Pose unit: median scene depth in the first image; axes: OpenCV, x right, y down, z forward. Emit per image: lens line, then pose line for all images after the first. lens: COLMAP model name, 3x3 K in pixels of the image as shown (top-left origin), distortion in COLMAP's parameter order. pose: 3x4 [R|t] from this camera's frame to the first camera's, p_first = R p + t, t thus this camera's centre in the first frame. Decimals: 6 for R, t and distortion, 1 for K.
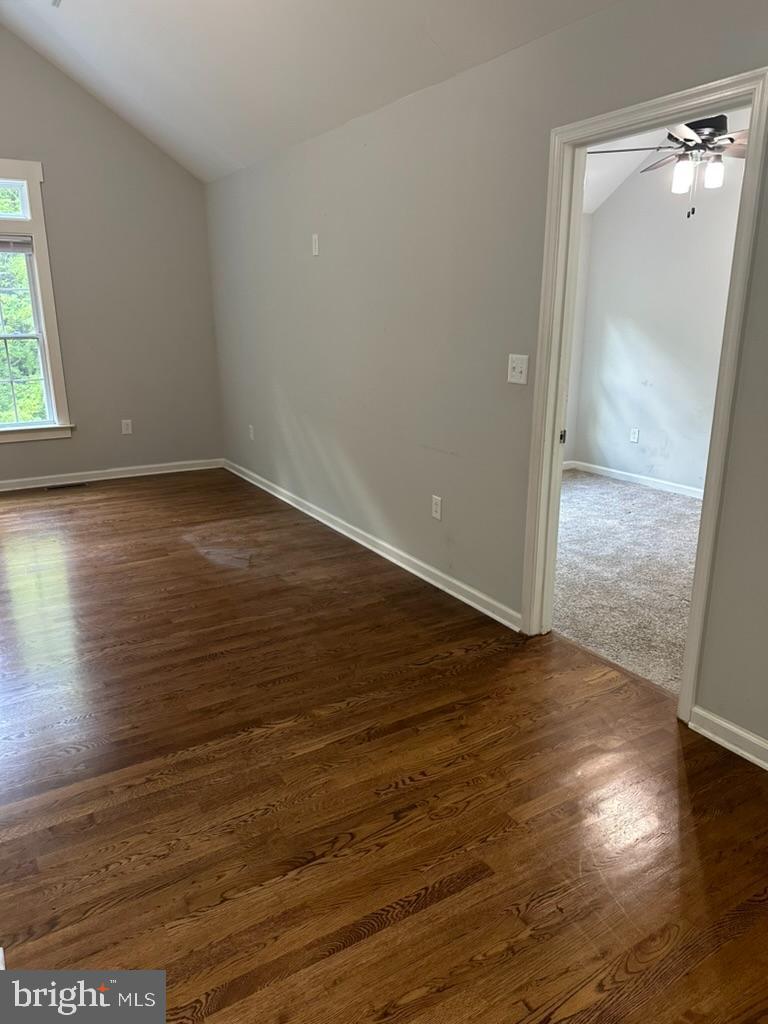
lens RADIAL K [[719.6, 0, 386.8], [0, 719.6, 514.0], [0, 0, 1]] dist [0.117658, -0.164196]
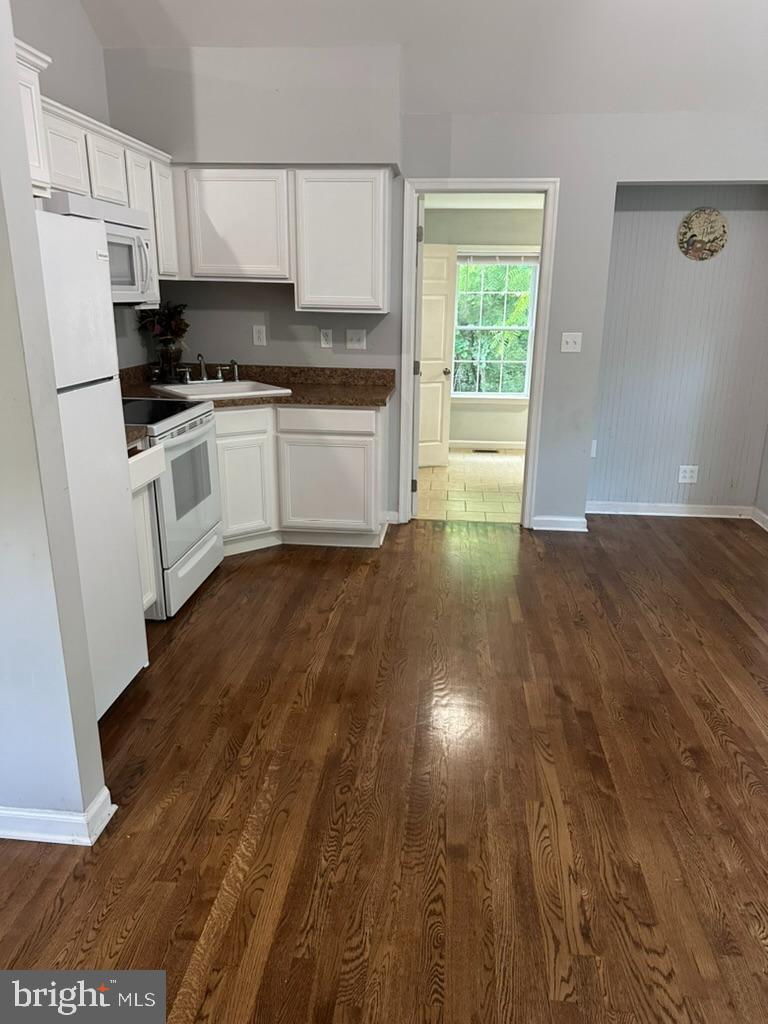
lens RADIAL K [[719.6, 0, 386.8], [0, 719.6, 514.0], [0, 0, 1]] dist [0.117658, -0.164196]
pose [[-0.598325, 0.231369, -0.767121, -0.011838], [-0.225841, 0.869887, 0.438511, -0.200423], [0.768767, 0.435620, -0.468223, 0.688684]]
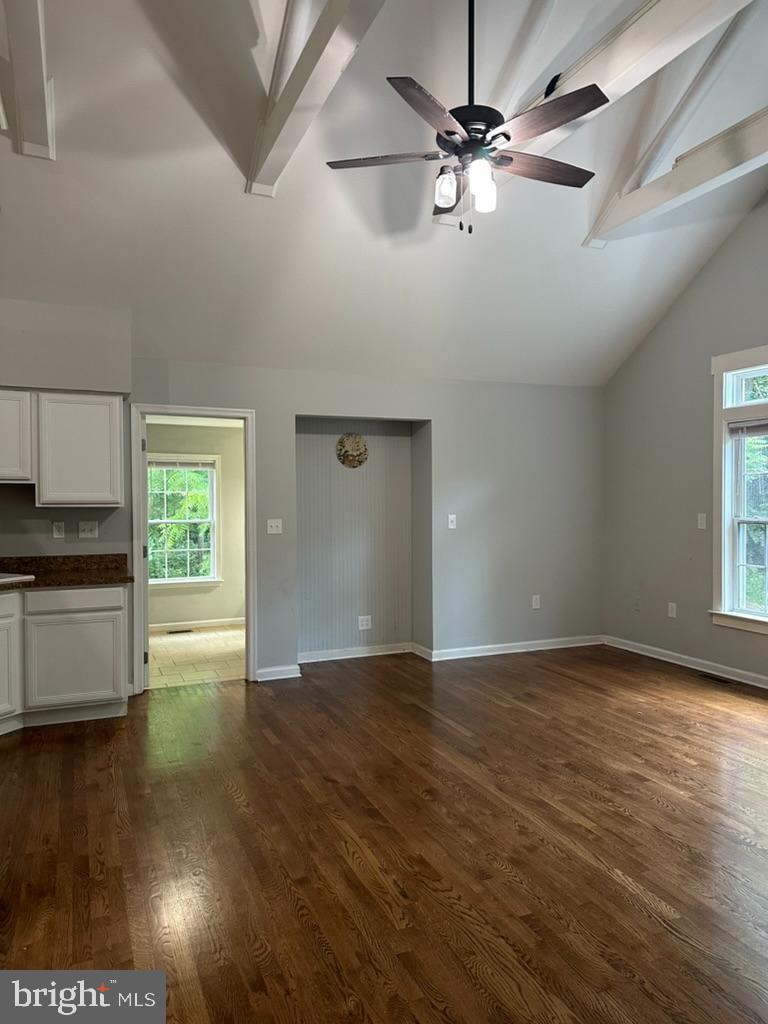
lens RADIAL K [[719.6, 0, 386.8], [0, 719.6, 514.0], [0, 0, 1]] dist [0.117658, -0.164196]
pose [[-0.146100, 0.030144, -0.988810, 0.259715], [-0.264820, 0.961865, 0.068450, -0.184370], [0.953166, 0.271857, -0.132546, 0.665039]]
